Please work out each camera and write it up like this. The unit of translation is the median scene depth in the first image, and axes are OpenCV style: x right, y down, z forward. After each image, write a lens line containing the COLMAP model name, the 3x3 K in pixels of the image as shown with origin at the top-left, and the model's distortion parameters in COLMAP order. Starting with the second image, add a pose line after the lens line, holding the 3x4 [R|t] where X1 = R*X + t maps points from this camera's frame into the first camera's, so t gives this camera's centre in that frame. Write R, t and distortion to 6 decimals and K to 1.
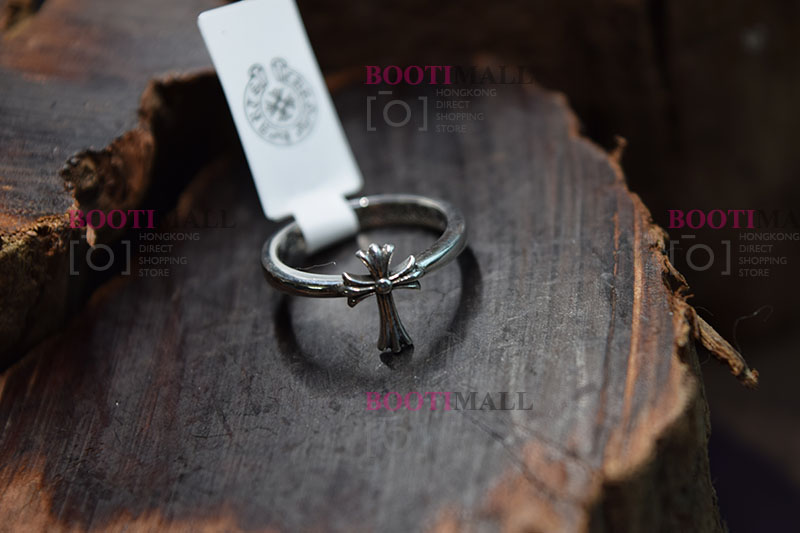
lens RADIAL K [[1610.9, 0, 415.6], [0, 1610.9, 266.2], [0, 0, 1]] dist [0.034084, 0.000000]
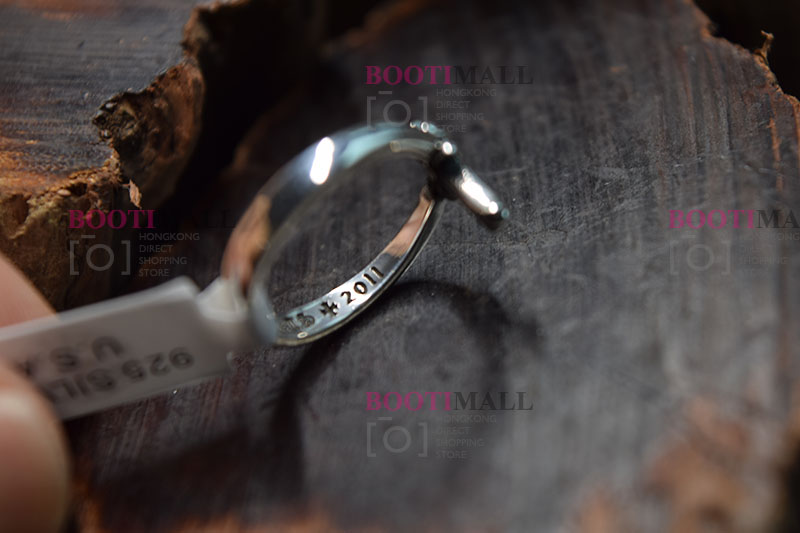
lens RADIAL K [[1649.0, 0, 405.8], [0, 1649.0, 262.4], [0, 0, 1]] dist [0.070303, 0.000000]
pose [[0.996514, -0.067712, -0.048731, -0.023905], [0.066949, 0.997609, -0.017128, 0.041798], [0.049774, 0.013805, 0.998665, 0.161865]]
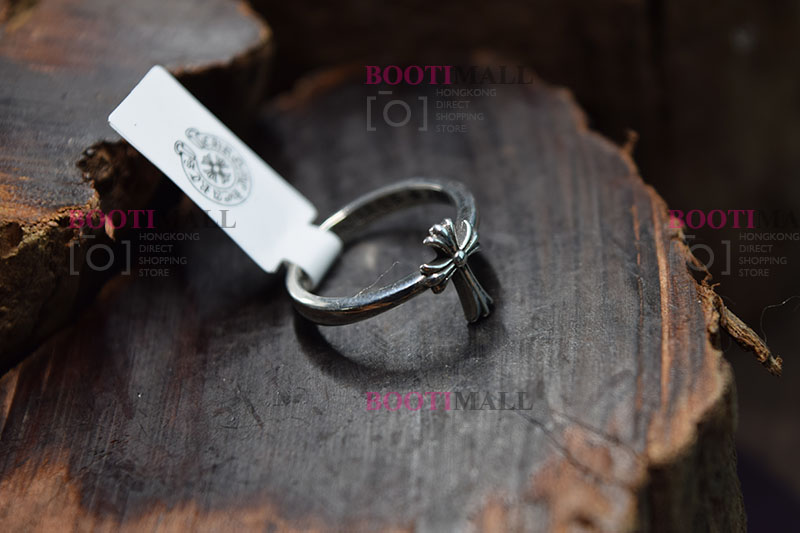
lens RADIAL K [[1610.9, 0, 399.6], [0, 1610.9, 264.9], [0, 0, 1]] dist [0.034084, 0.000000]
pose [[0.997421, -0.000934, 0.071762, -0.097149], [0.001760, 0.999933, -0.011455, 0.016466], [-0.071747, 0.011552, 0.997356, -0.001161]]
